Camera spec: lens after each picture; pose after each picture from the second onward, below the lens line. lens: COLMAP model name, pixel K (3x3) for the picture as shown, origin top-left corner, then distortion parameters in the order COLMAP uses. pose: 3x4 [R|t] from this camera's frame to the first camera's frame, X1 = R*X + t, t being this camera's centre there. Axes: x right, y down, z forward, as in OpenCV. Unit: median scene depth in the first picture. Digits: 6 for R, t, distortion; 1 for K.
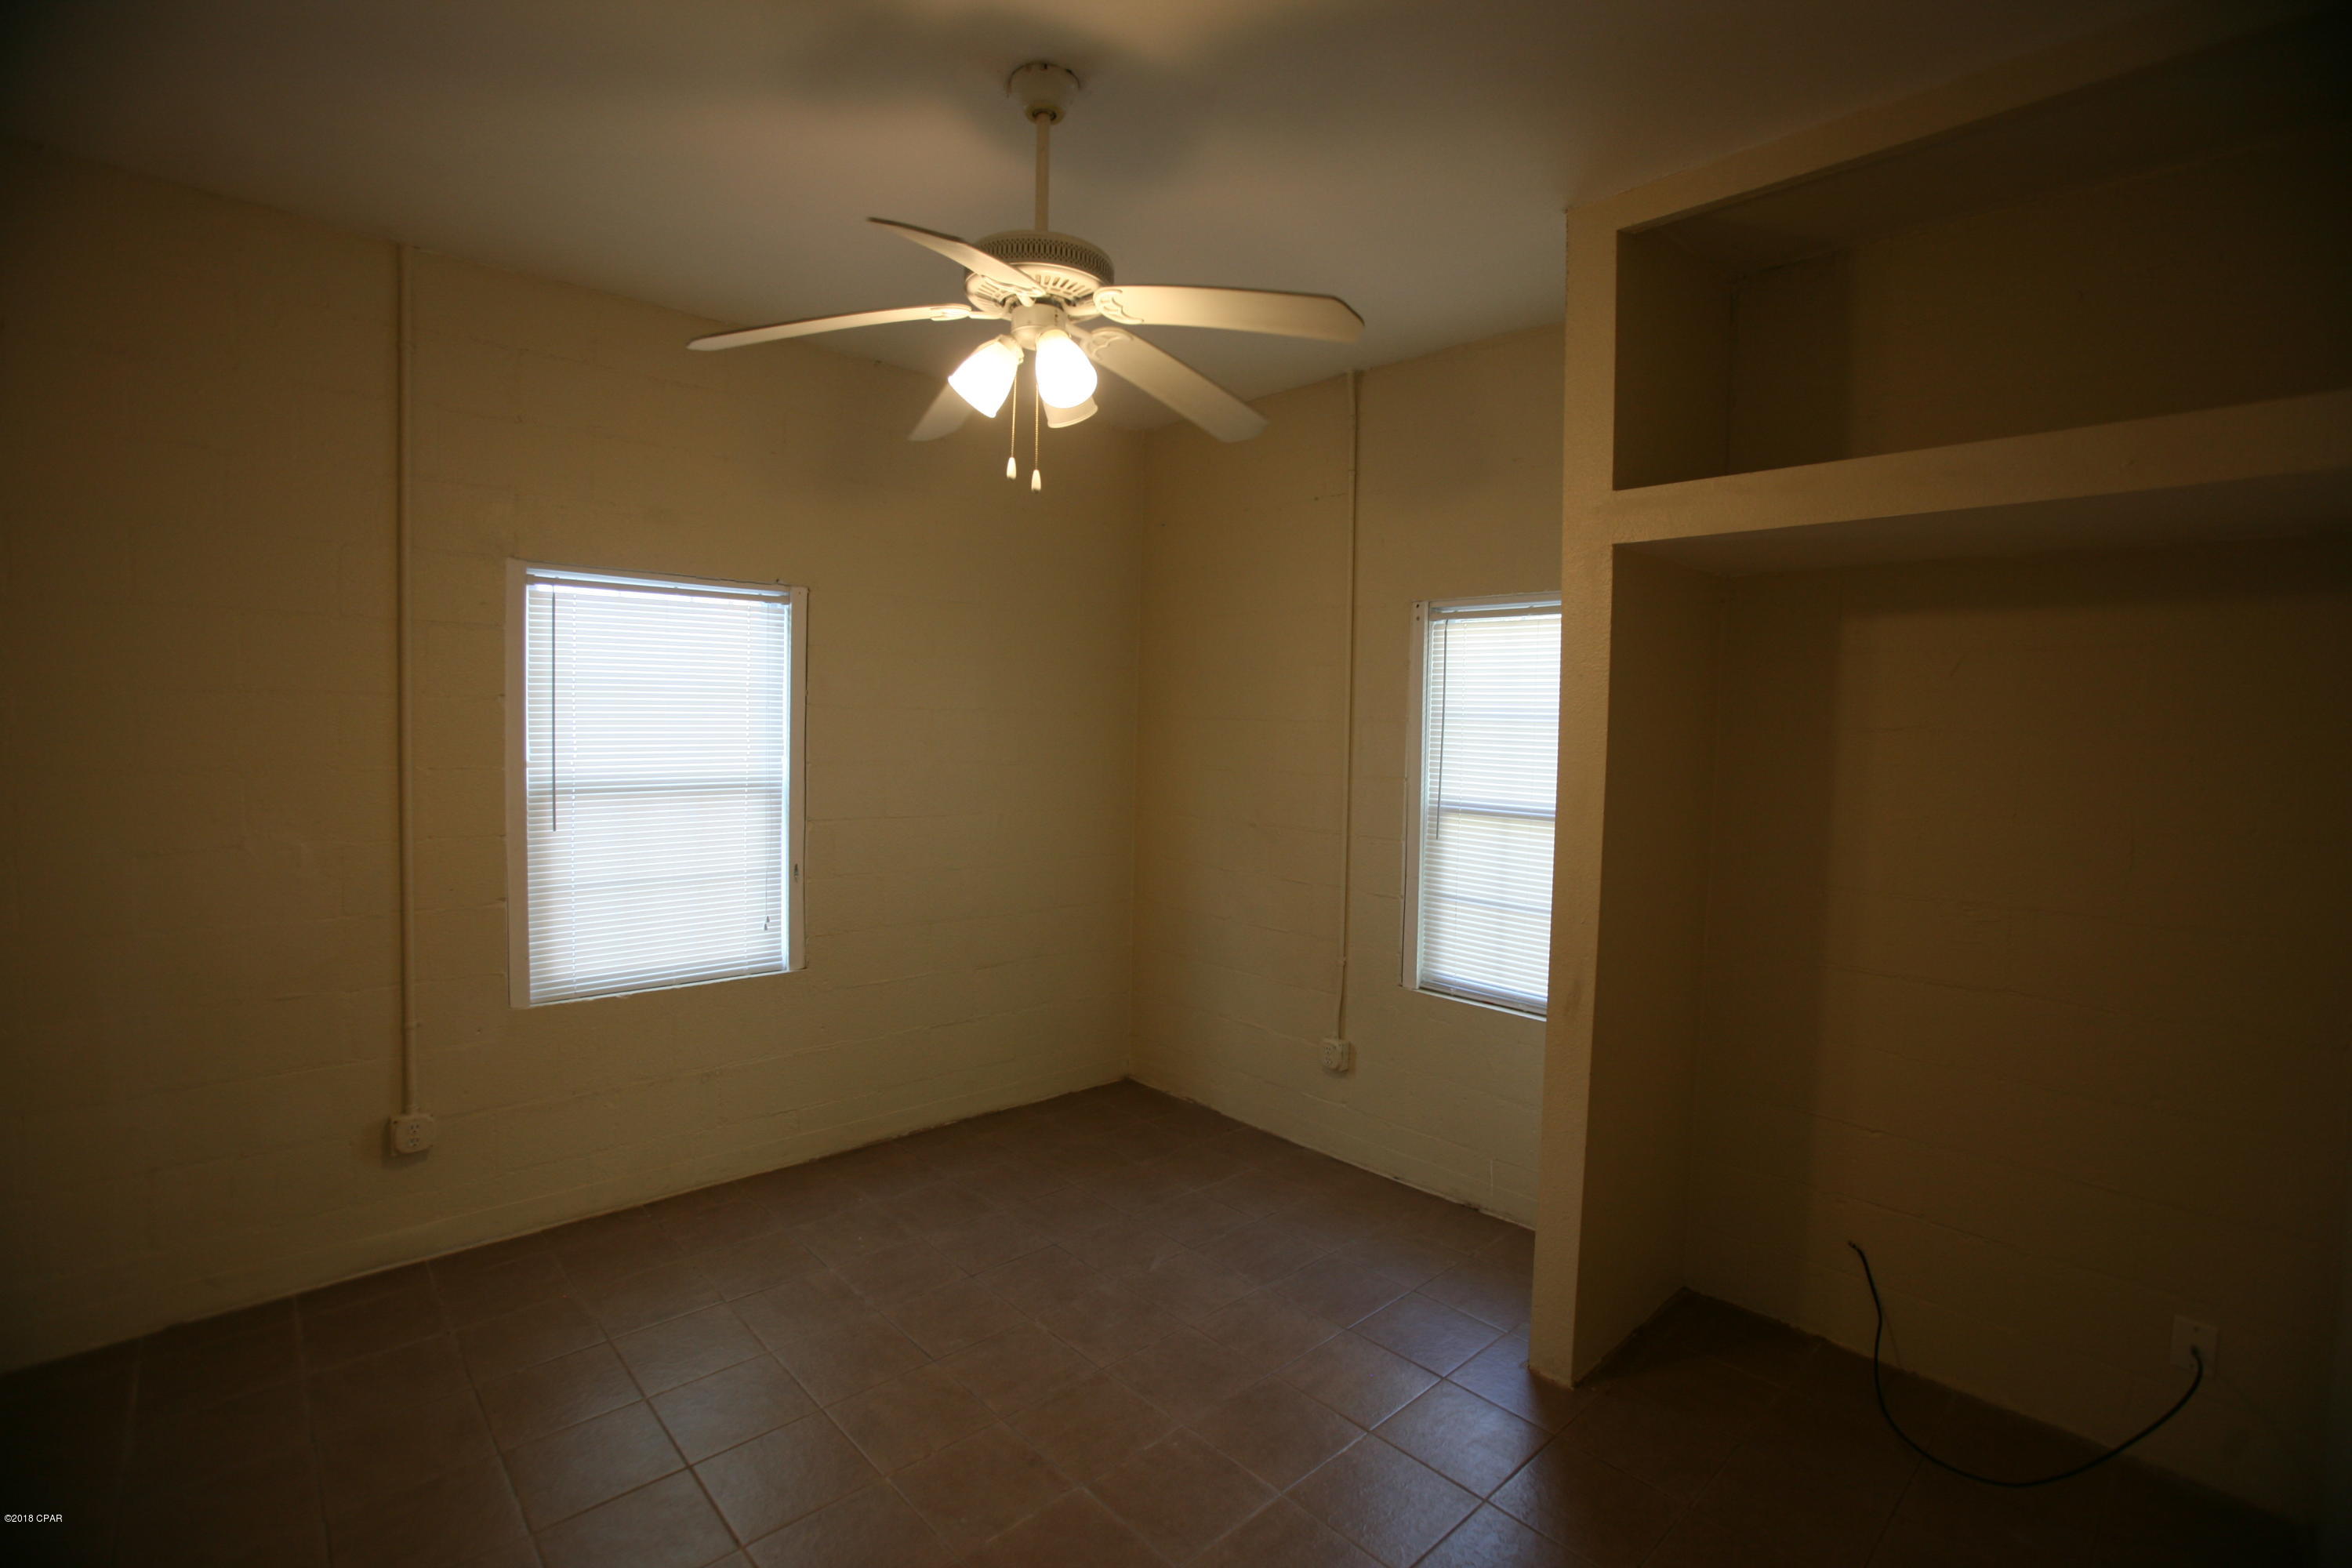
lens RADIAL K [[1081.1, 0, 1168.5], [0, 1081.1, 768.5], [0, 0, 1]] dist [-0.056617, 0.021127]
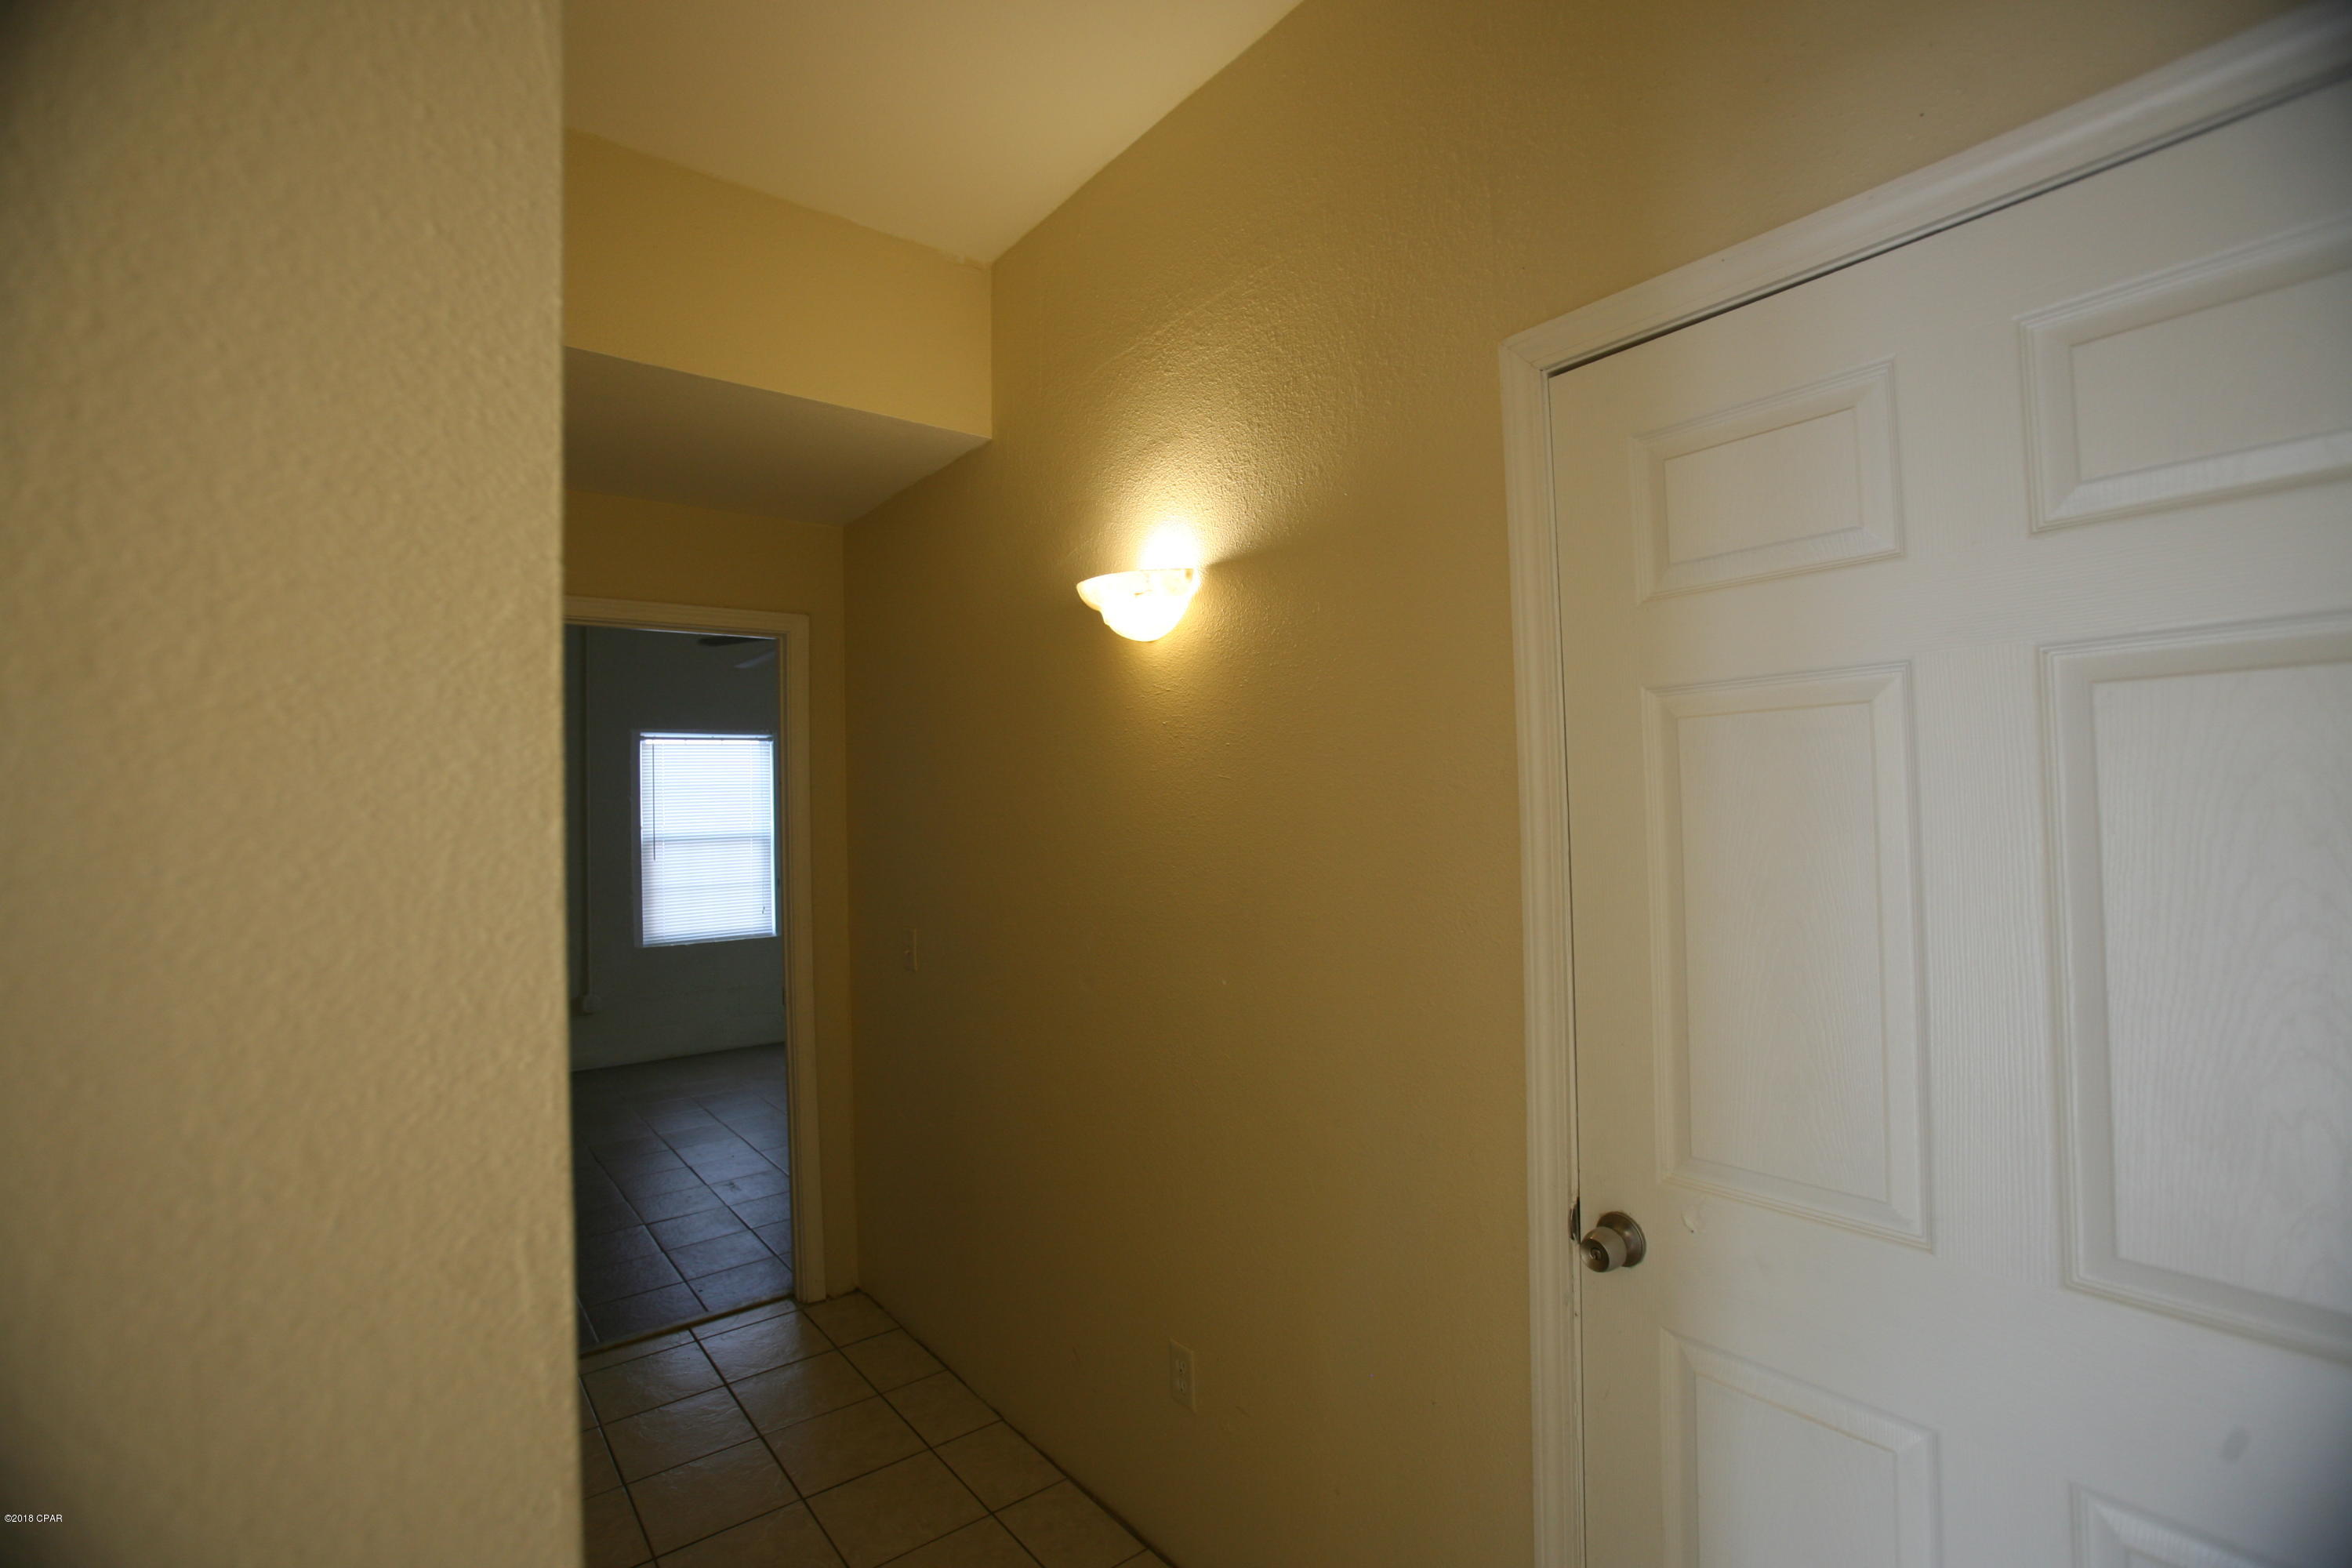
lens RADIAL K [[1081.1, 0, 1174.2], [0, 1081.1, 781.9], [0, 0, 1]] dist [-0.056617, 0.021127]
pose [[0.997142, -0.031563, -0.068646, 0.546172], [0.028226, 0.998397, -0.049062, 0.036570], [0.070085, 0.046984, 0.996434, -0.950138]]
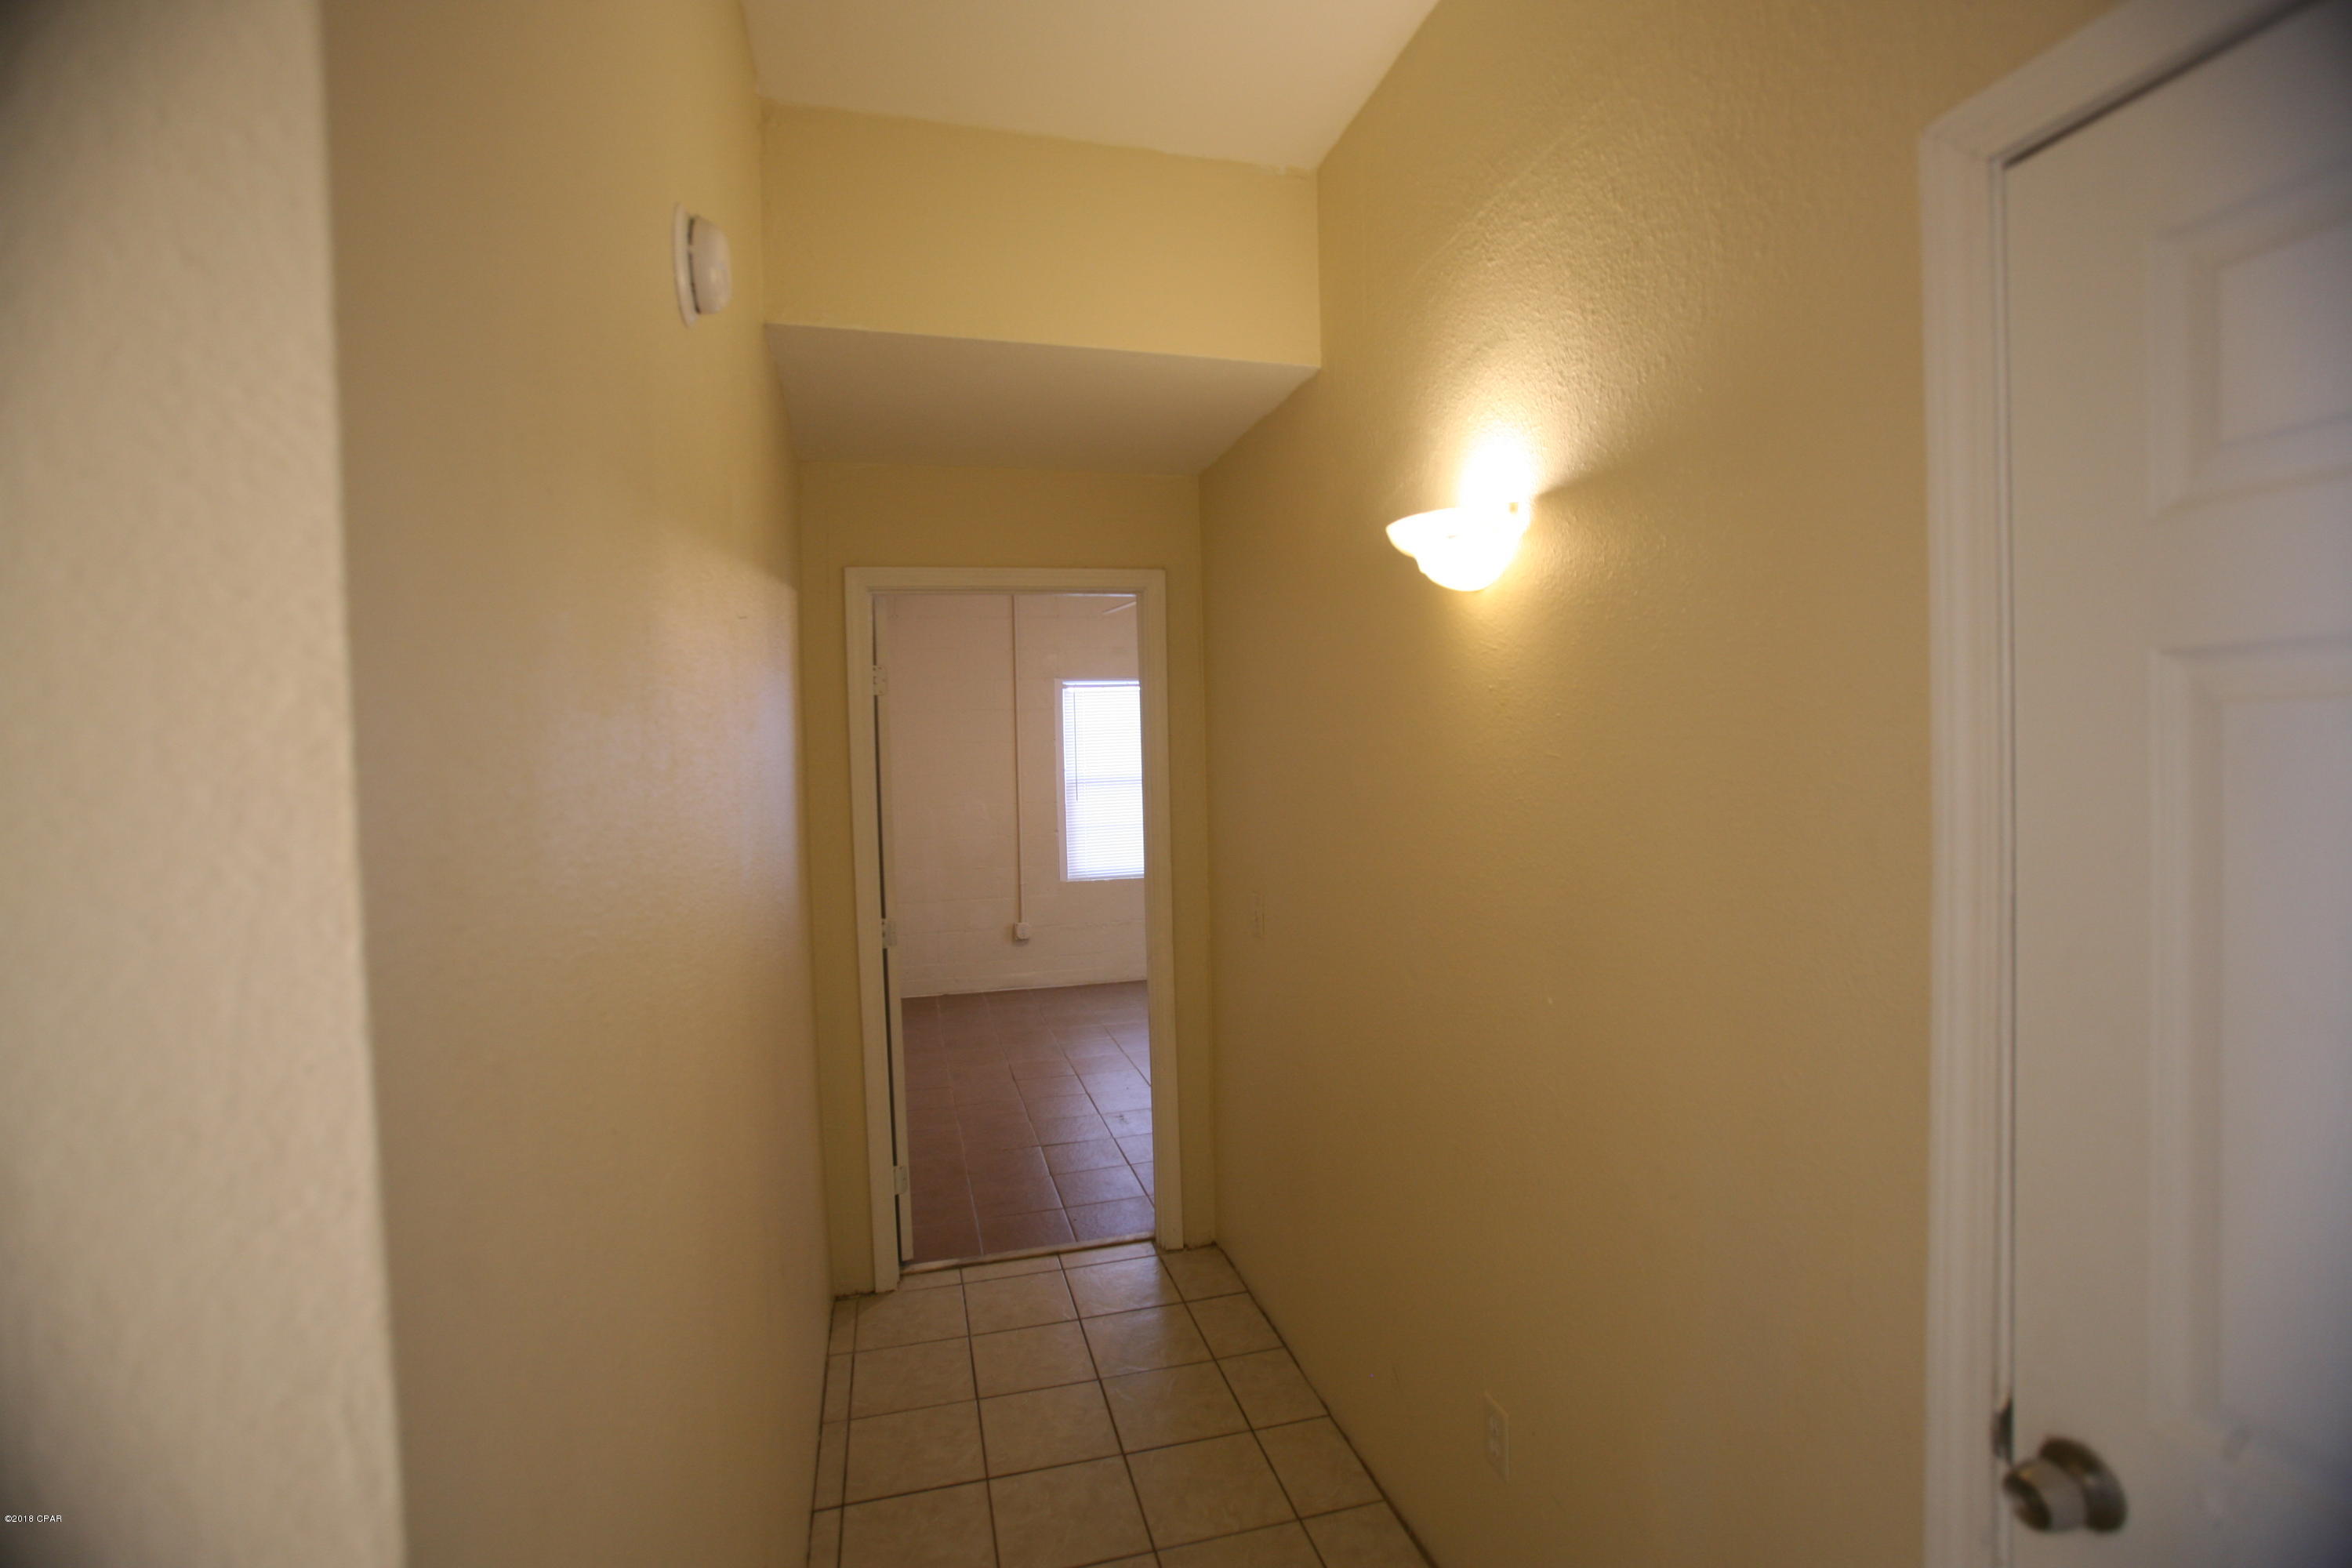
lens RADIAL K [[1081.1, 0, 1169.5], [0, 1081.1, 785.0], [0, 0, 1]] dist [-0.056617, 0.021127]
pose [[0.888262, -0.013041, -0.459151, 0.600203], [0.018387, 0.999805, 0.007173, 0.012499], [0.458968, -0.014814, 0.888329, -0.867309]]
